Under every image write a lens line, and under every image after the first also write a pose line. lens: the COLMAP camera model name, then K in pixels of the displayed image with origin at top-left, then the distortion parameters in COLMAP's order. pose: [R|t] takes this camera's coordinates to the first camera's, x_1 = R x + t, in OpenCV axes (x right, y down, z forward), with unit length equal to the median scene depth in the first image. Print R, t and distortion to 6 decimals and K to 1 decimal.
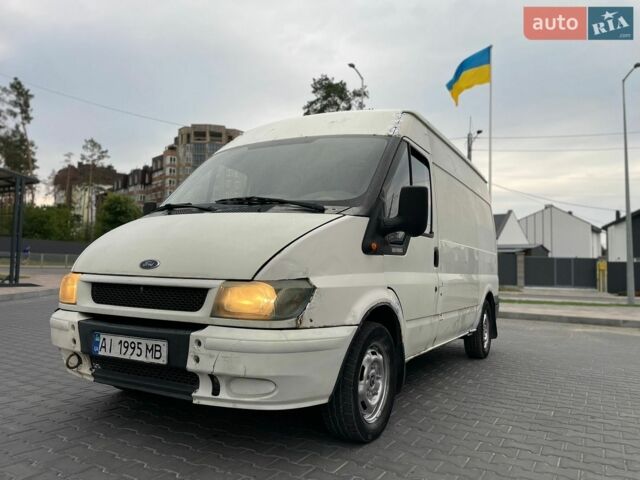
lens RADIAL K [[488.0, 0, 320.0], [0, 488.0, 240.0], [0, 0, 1]] dist [0.086079, -0.110083]
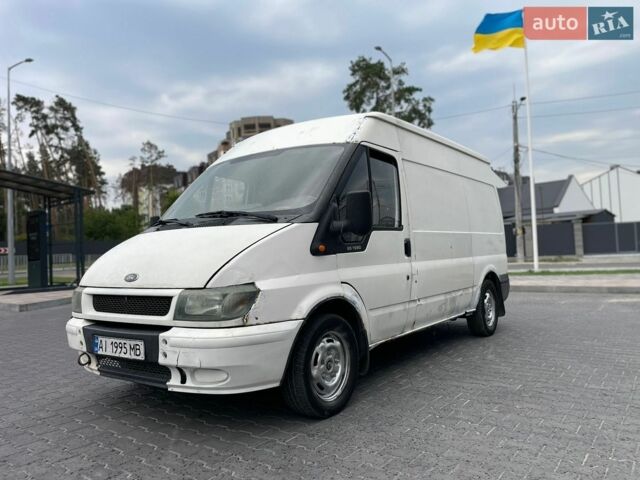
lens RADIAL K [[488.0, 0, 320.0], [0, 488.0, 240.0], [0, 0, 1]] dist [0.086079, -0.110083]
pose [[0.989831, -0.071086, -0.123211, 0.233611], [0.075549, 0.996630, 0.031937, -0.040829], [0.120525, -0.040921, 0.991866, -0.121575]]
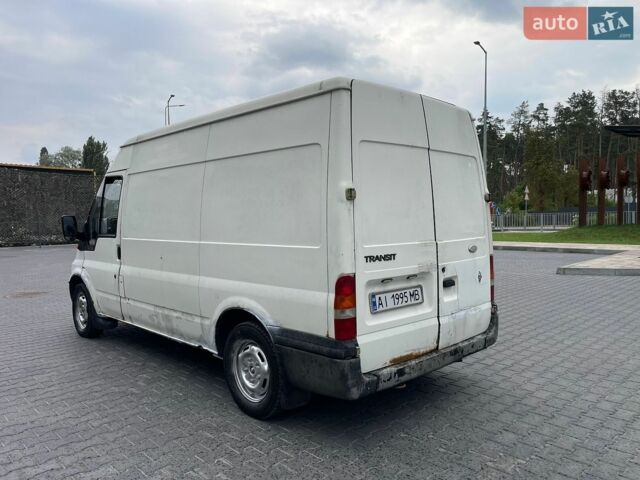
lens RADIAL K [[488.0, 0, 320.0], [0, 488.0, 240.0], [0, 0, 1]] dist [0.086079, -0.110083]
pose [[-0.289706, 0.021677, -0.956870, 1.732349], [0.065021, 0.997880, 0.002920, 0.042951], [0.954904, -0.061371, -0.290501, 2.459182]]
